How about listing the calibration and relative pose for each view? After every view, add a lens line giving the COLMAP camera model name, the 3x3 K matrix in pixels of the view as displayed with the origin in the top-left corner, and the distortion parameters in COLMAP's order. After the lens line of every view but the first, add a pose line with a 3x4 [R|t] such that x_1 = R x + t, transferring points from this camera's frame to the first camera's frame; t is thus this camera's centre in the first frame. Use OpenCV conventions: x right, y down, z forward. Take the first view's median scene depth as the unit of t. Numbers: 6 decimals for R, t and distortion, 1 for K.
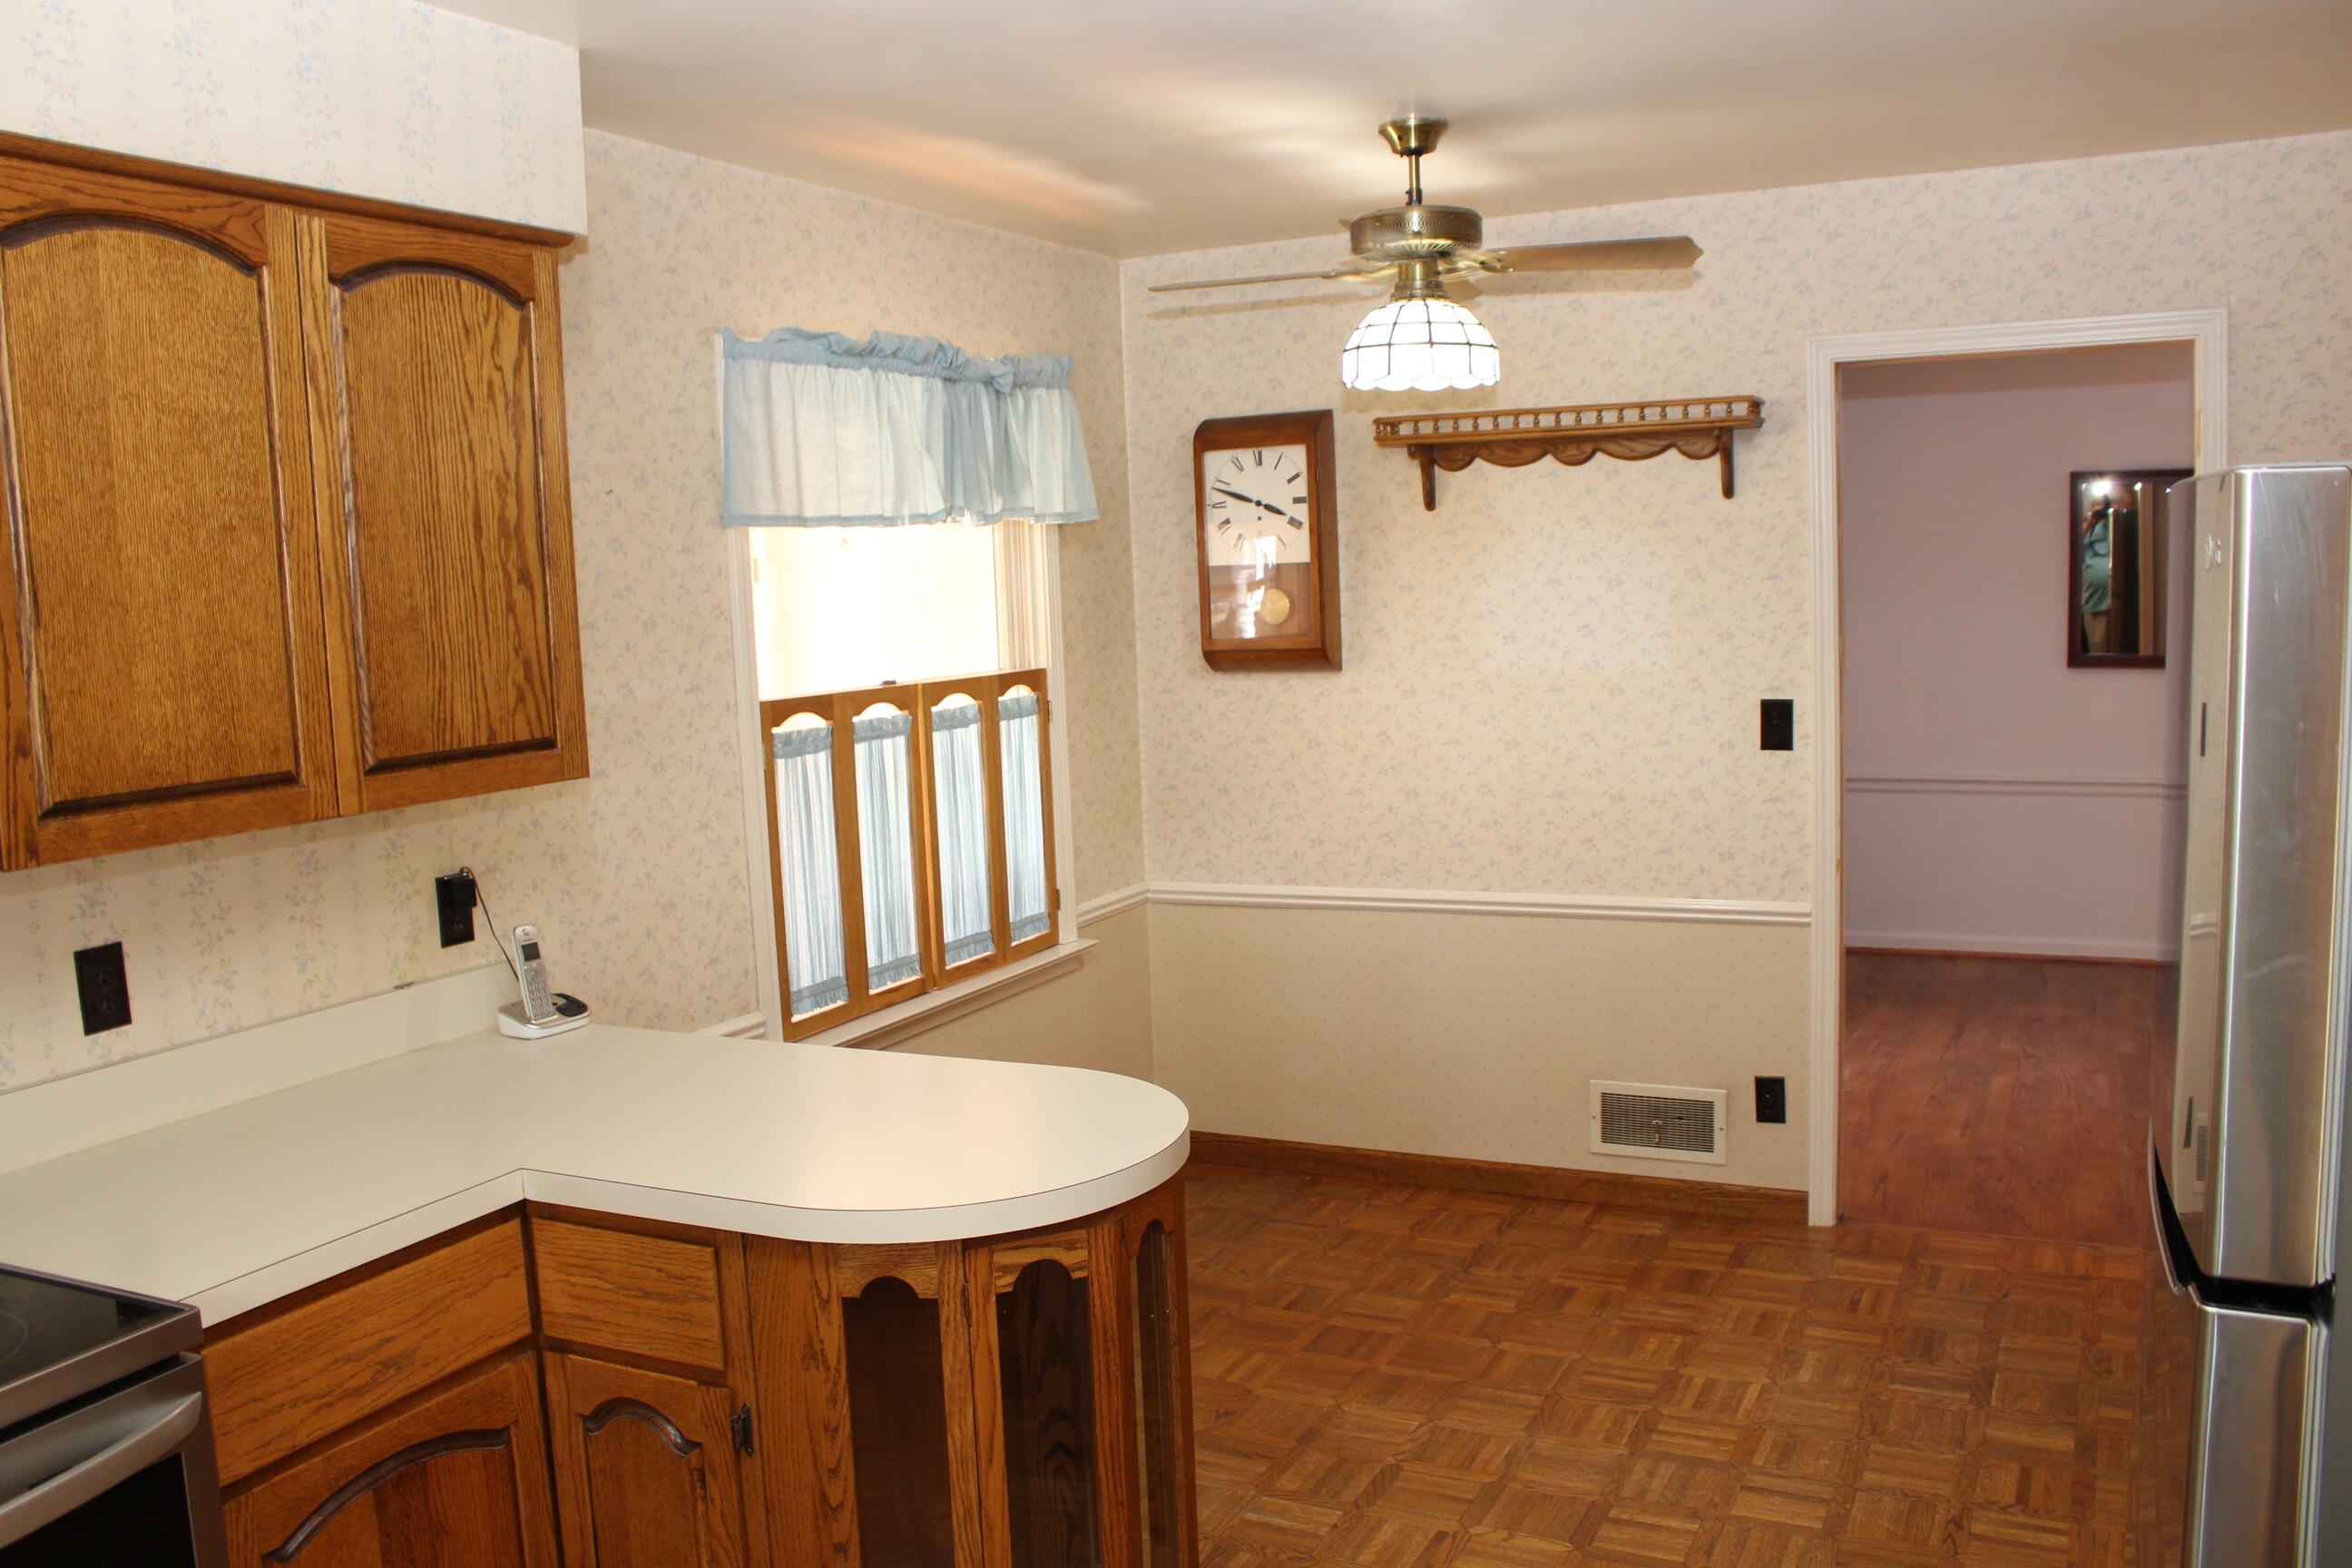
lens RADIAL K [[1922.4, 0, 1182.4], [0, 1922.4, 771.6], [0, 0, 1]] dist [-0.159497, 0.127165]
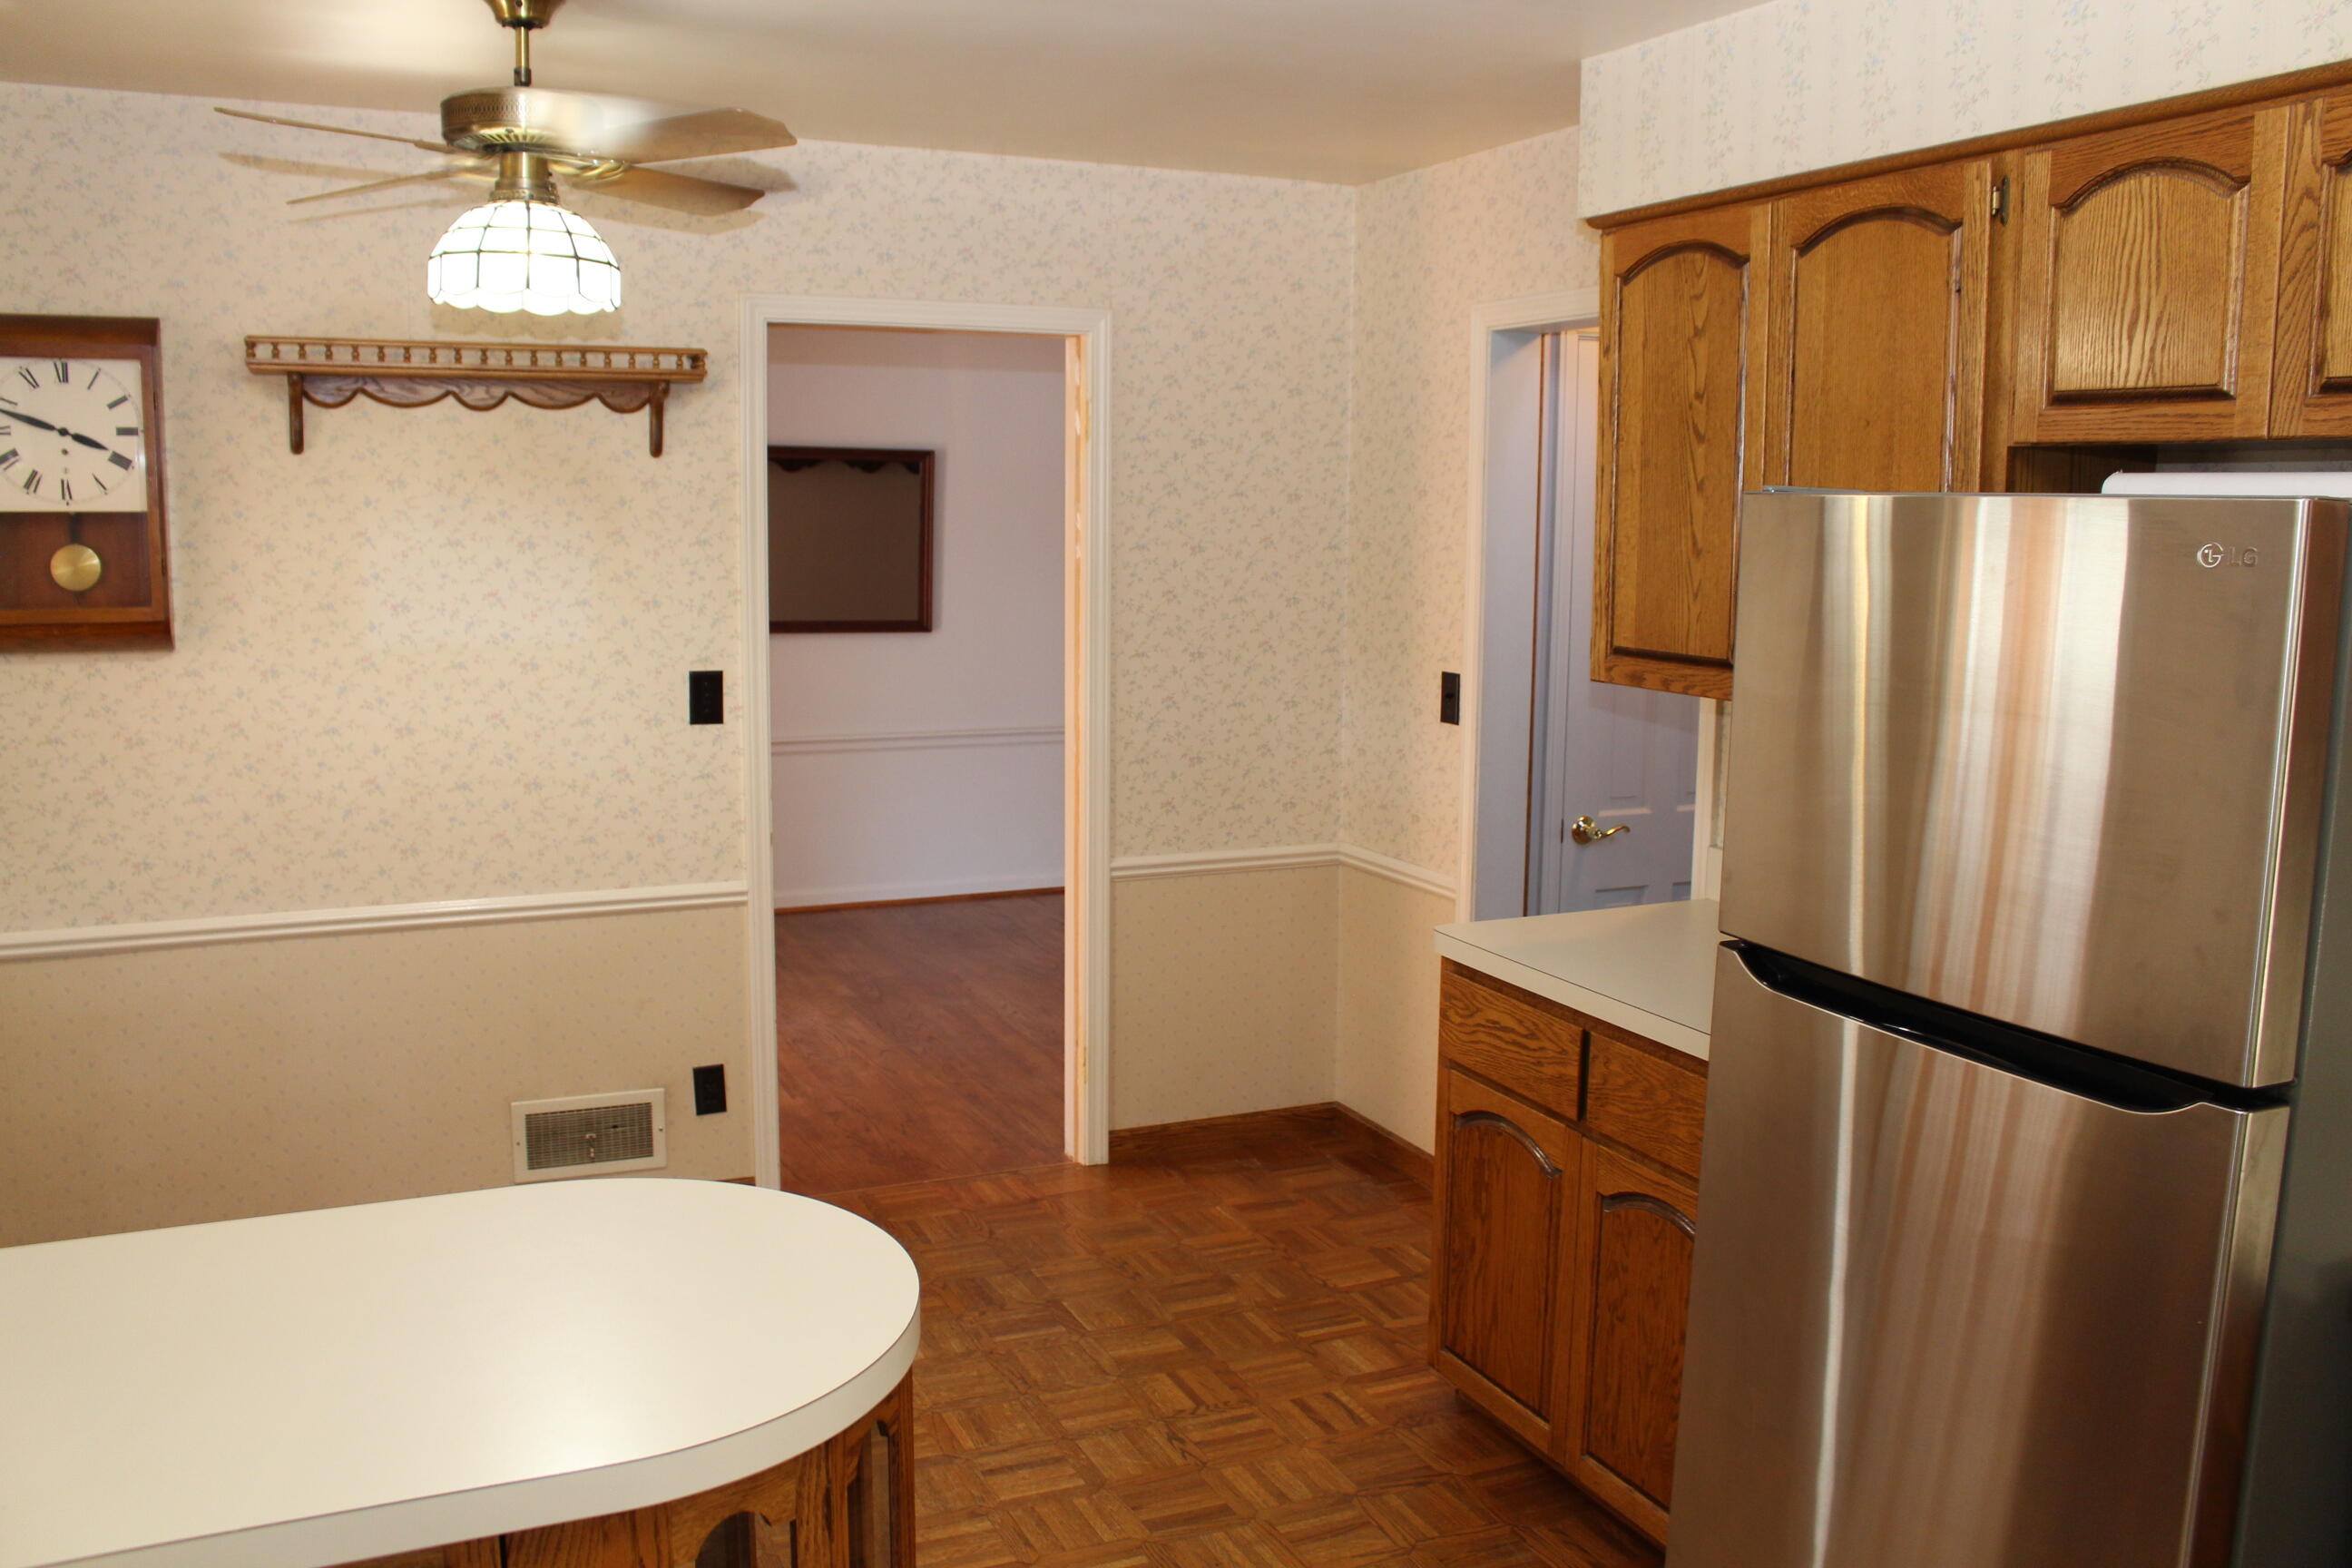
lens RADIAL K [[1922.4, 0, 1182.4], [0, 1922.4, 771.6], [0, 0, 1]] dist [-0.159497, 0.127165]
pose [[0.633057, -0.059496, 0.771815, -0.331227], [0.046259, 0.998168, 0.039003, -0.016661], [-0.772722, 0.011012, 0.634649, 0.250061]]
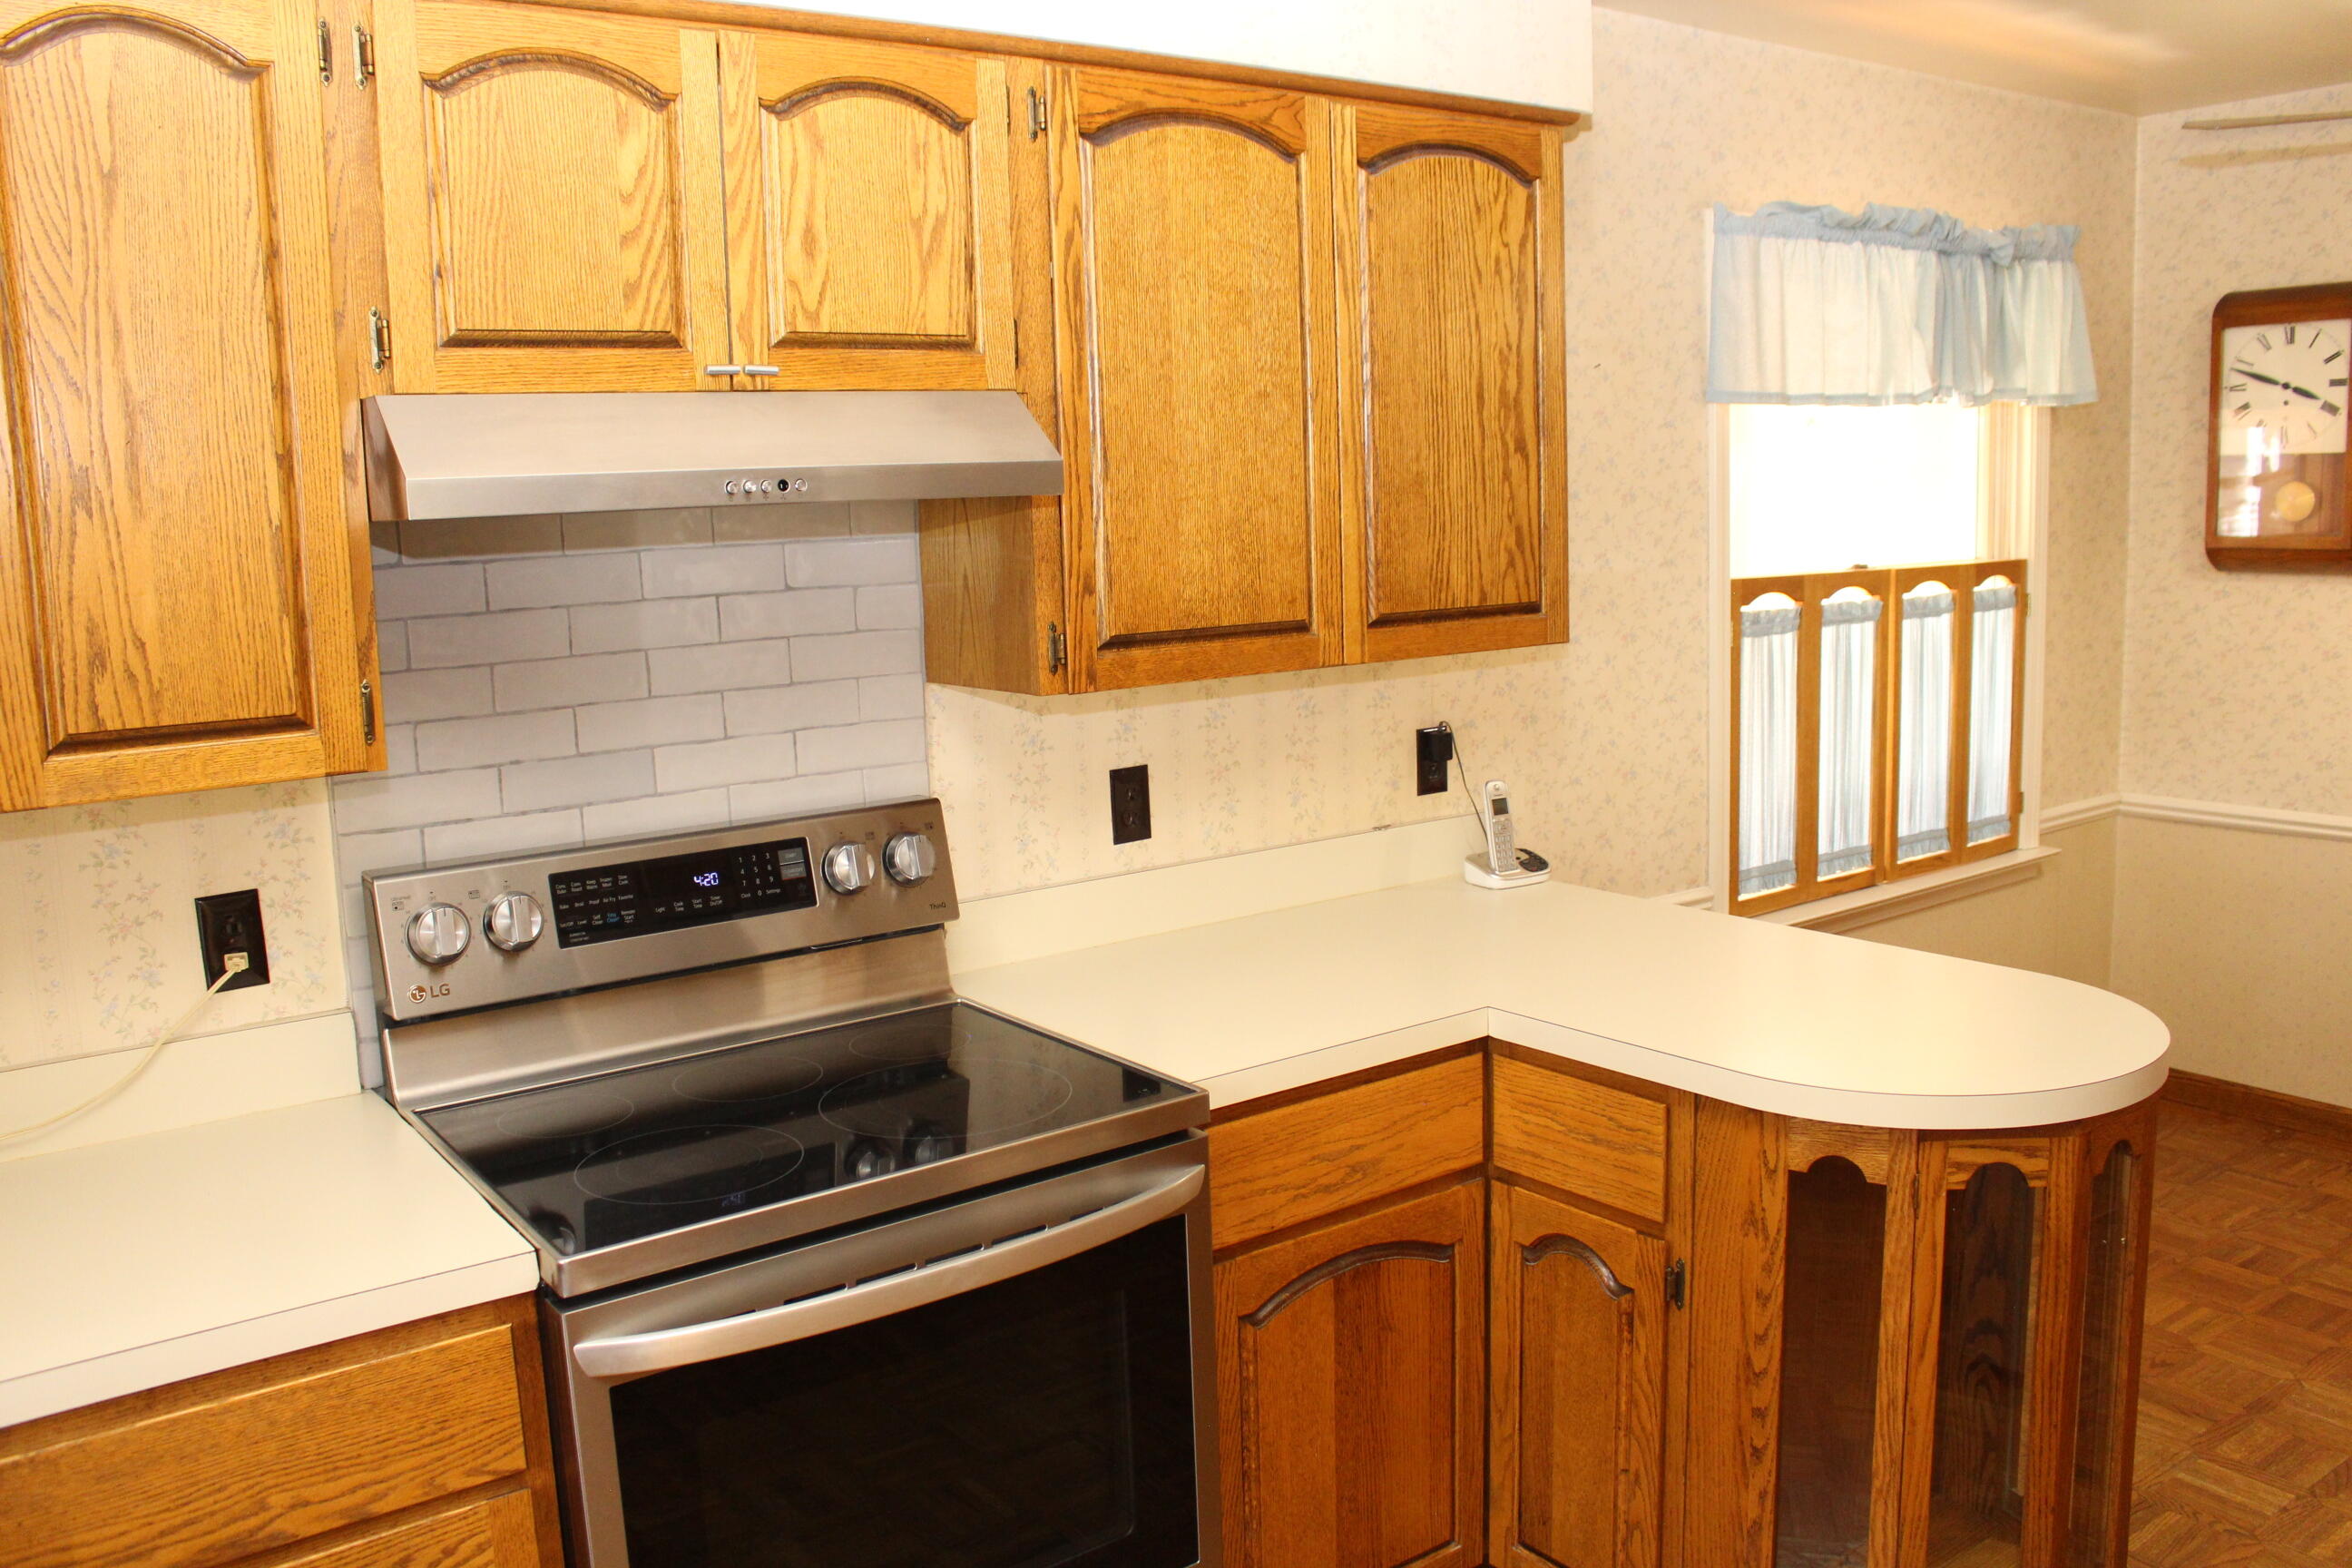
lens RADIAL K [[1922.4, 0, 1182.4], [0, 1922.4, 771.6], [0, 0, 1]] dist [-0.159497, 0.127165]
pose [[0.887129, 0.082131, -0.454154, -0.017727], [-0.053857, 0.995738, 0.074871, 0.005287], [0.458368, -0.041961, 0.887772, -0.019904]]
